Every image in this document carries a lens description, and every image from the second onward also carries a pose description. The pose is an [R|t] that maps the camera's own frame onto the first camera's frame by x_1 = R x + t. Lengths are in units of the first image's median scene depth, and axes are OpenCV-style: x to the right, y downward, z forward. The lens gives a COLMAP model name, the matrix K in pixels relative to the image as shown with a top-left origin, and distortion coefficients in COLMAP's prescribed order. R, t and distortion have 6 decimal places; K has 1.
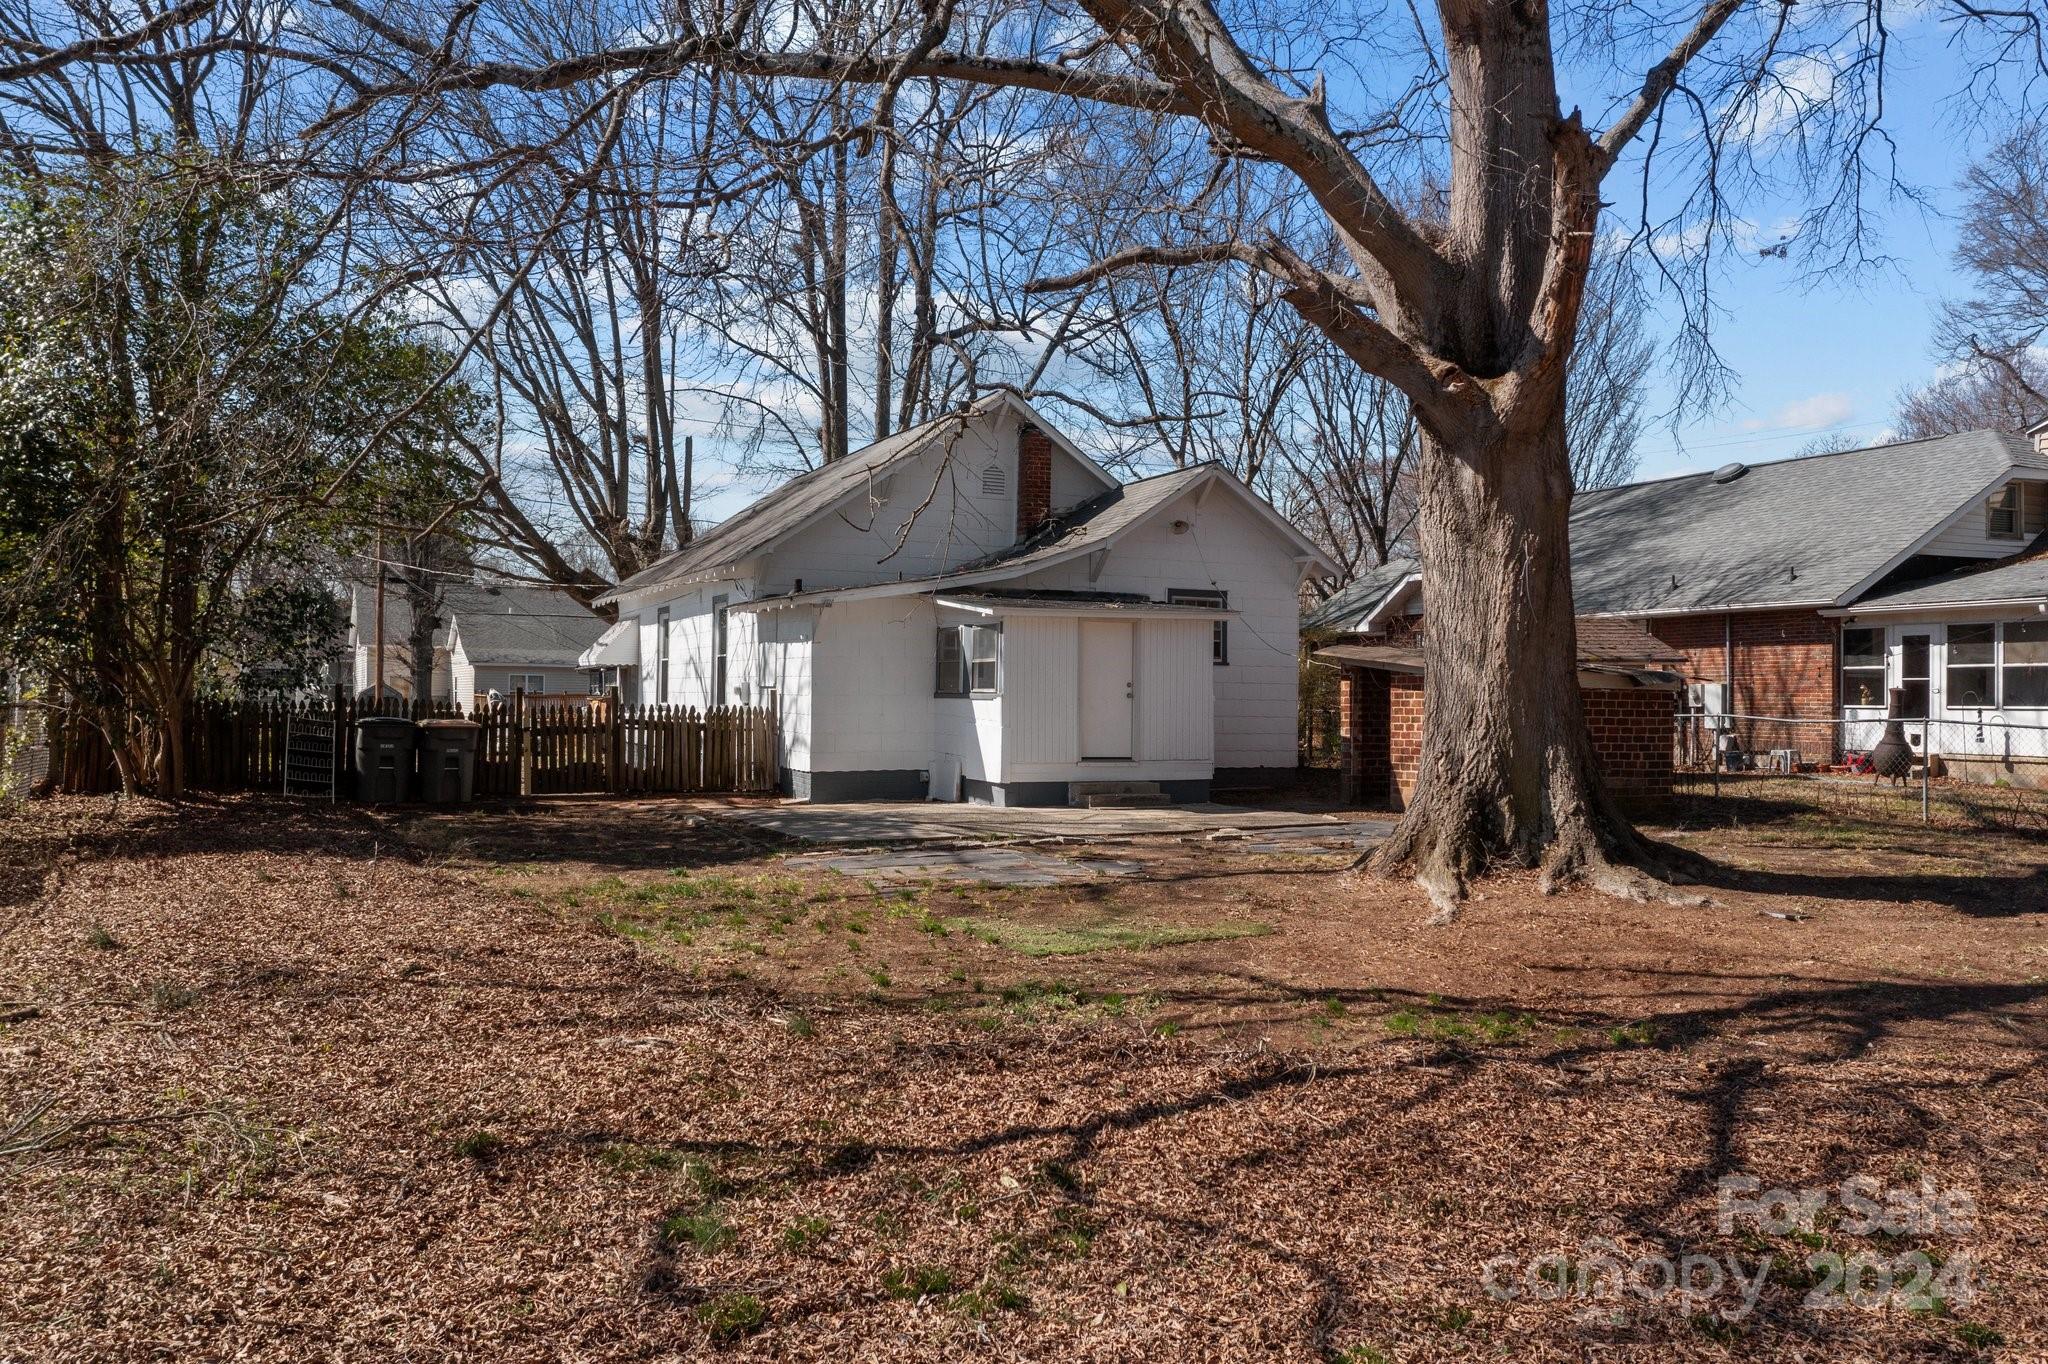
lens RADIAL K [[1619.9, 0, 1034.4], [0, 1619.9, 691.9], [0, 0, 1]] dist [0.005955, 0.007642]
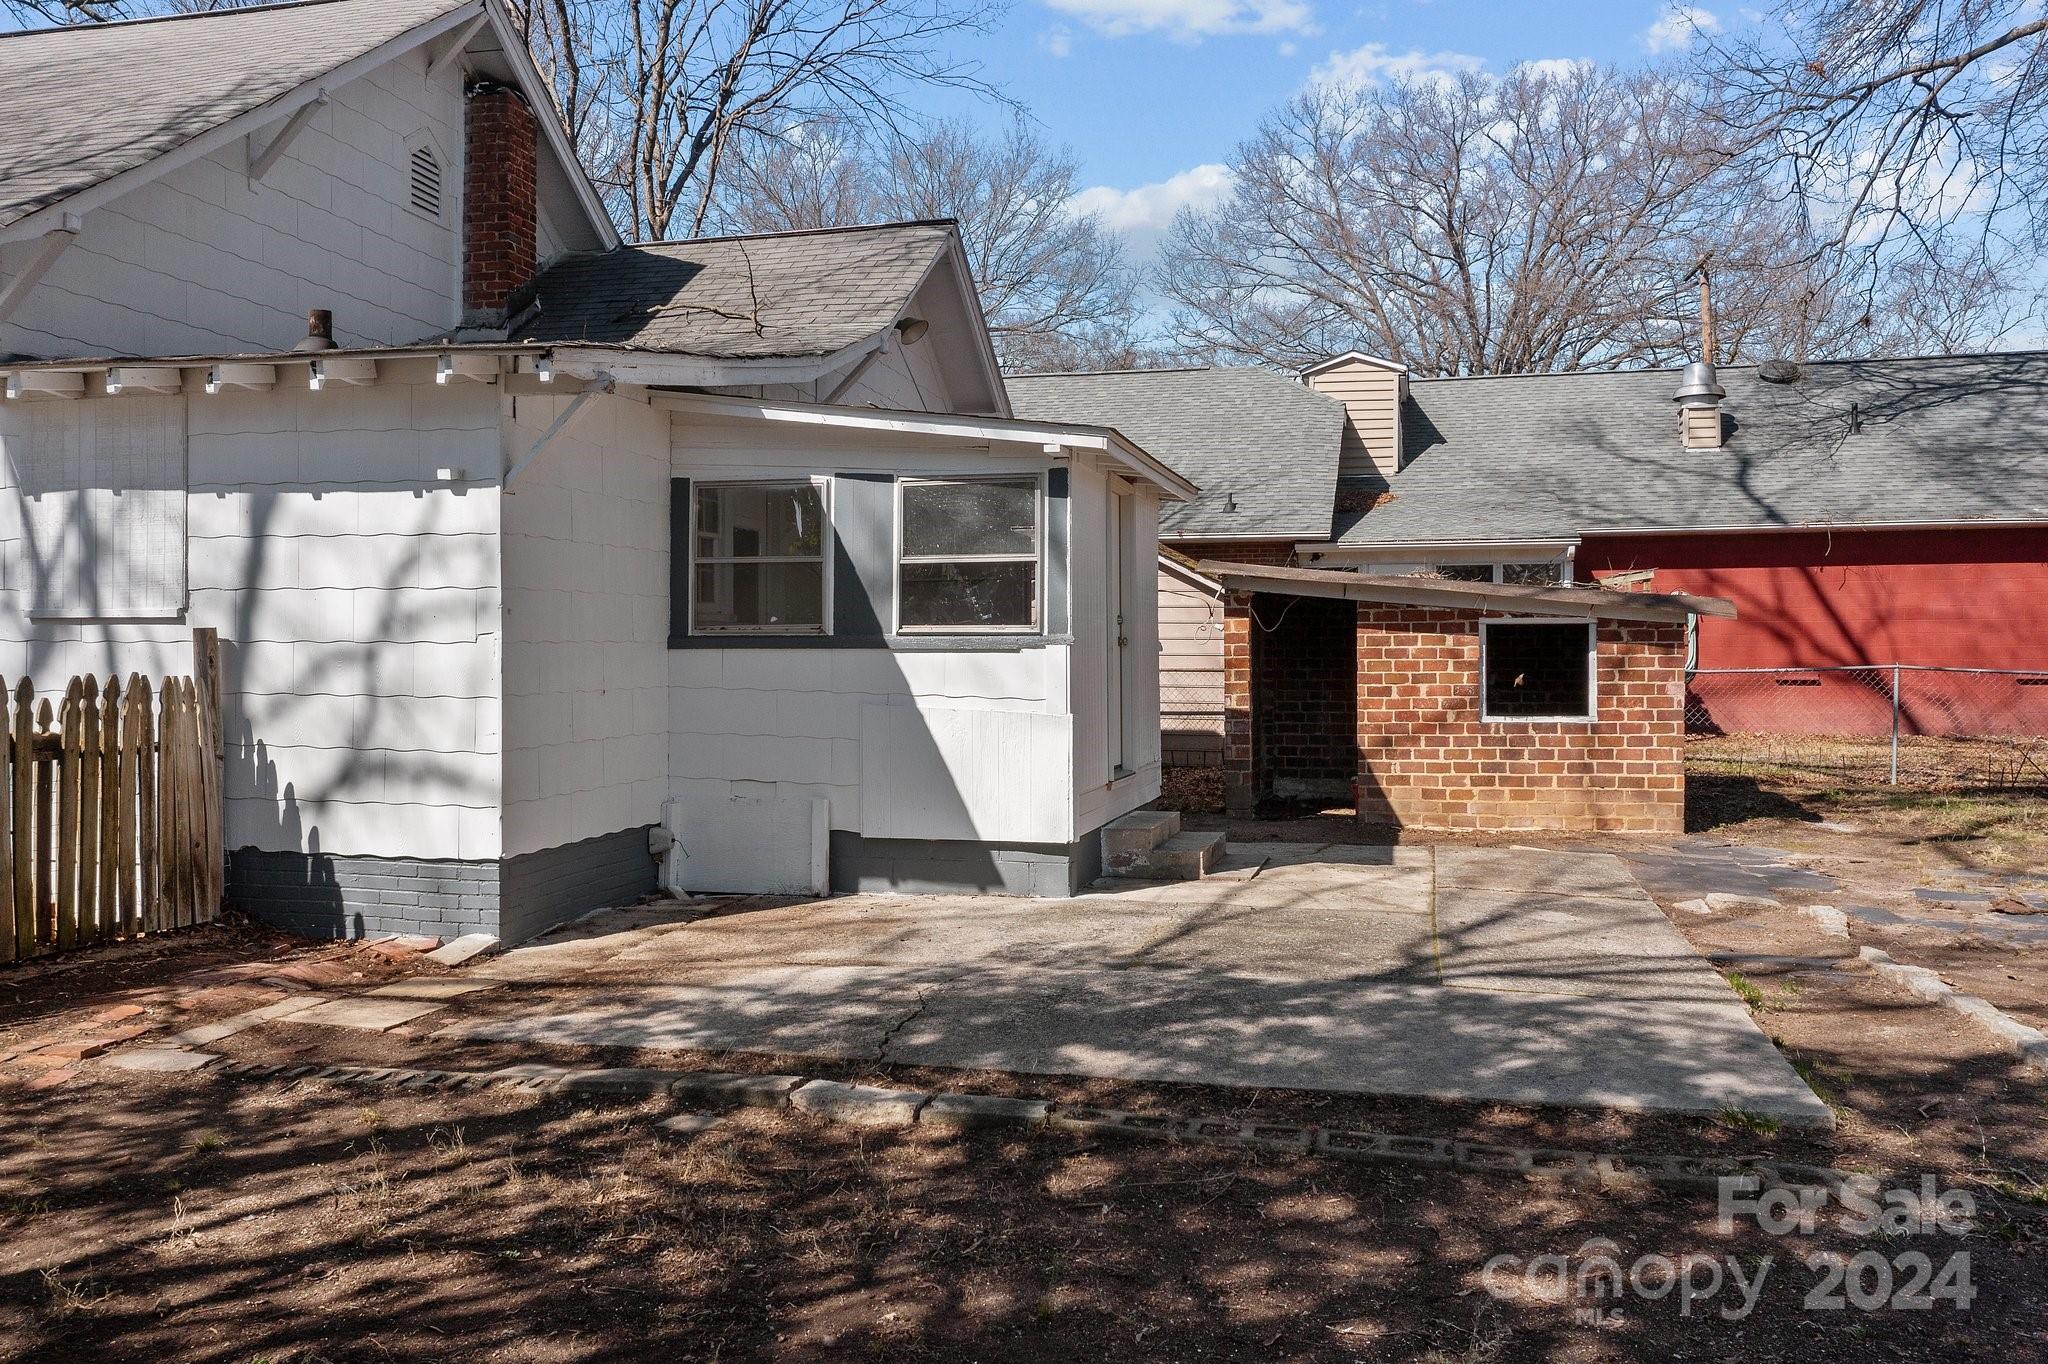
lens RADIAL K [[1619.9, 0, 1018.3], [0, 1619.9, 675.1], [0, 0, 1]] dist [0.005955, 0.007642]
pose [[0.621639, -0.016677, 0.783126, -0.287663], [0.003584, 0.999823, 0.018447, 0.002799], [-0.783296, -0.008661, 0.621589, 0.586207]]
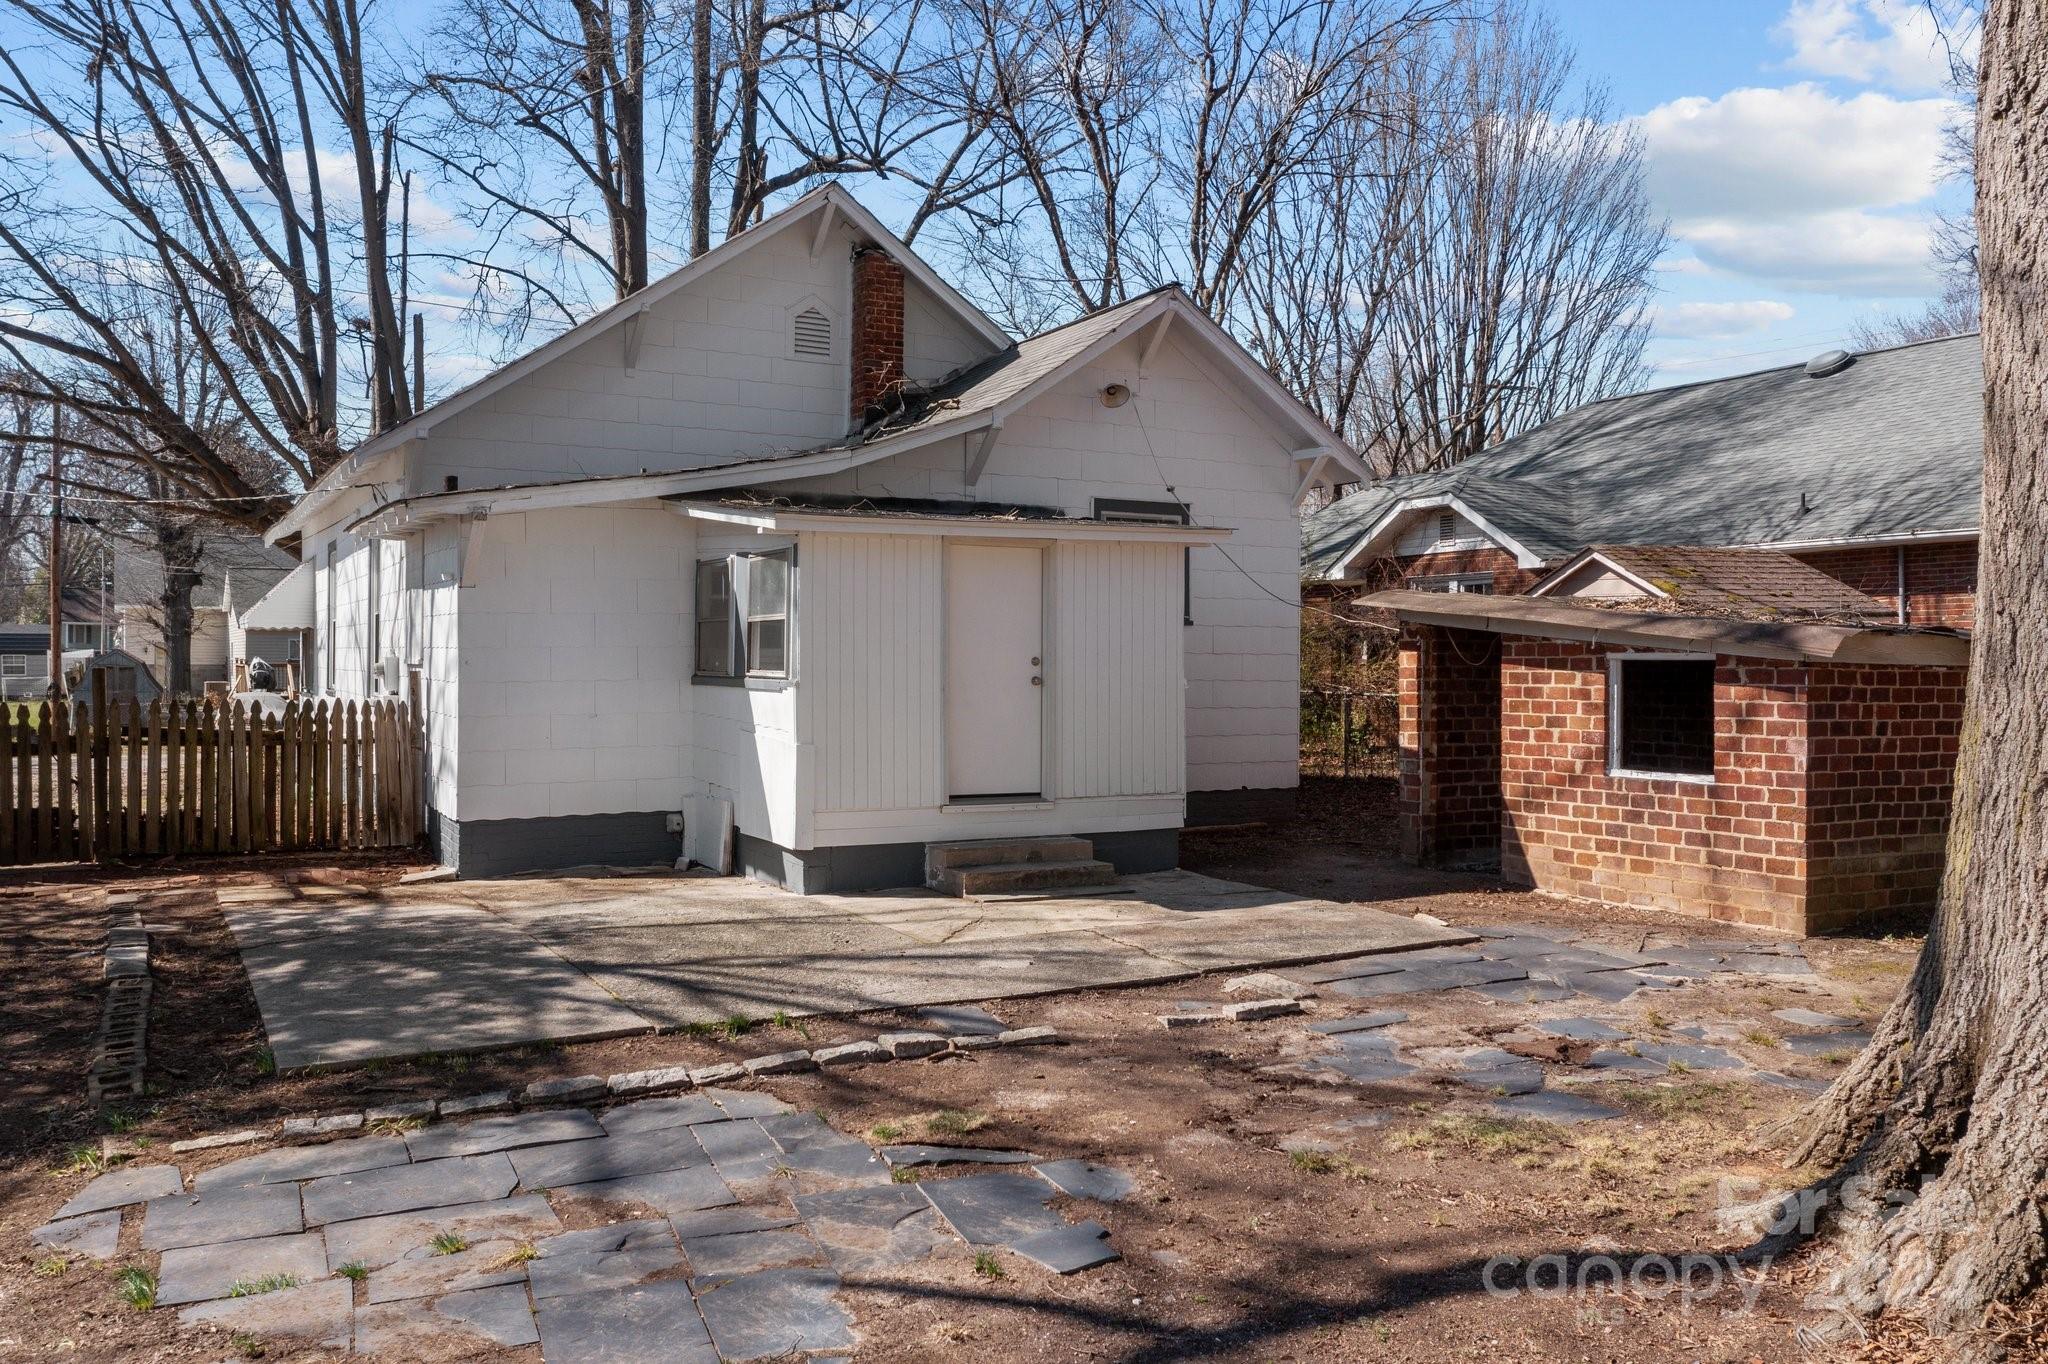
lens RADIAL K [[1619.9, 0, 1020.9], [0, 1619.9, 669.1], [0, 0, 1]] dist [0.005955, 0.007642]
pose [[0.998003, -0.005705, 0.062905, 0.015441], [0.005068, 0.999934, 0.010291, -0.006043], [-0.062960, -0.009952, 0.997966, 0.370819]]
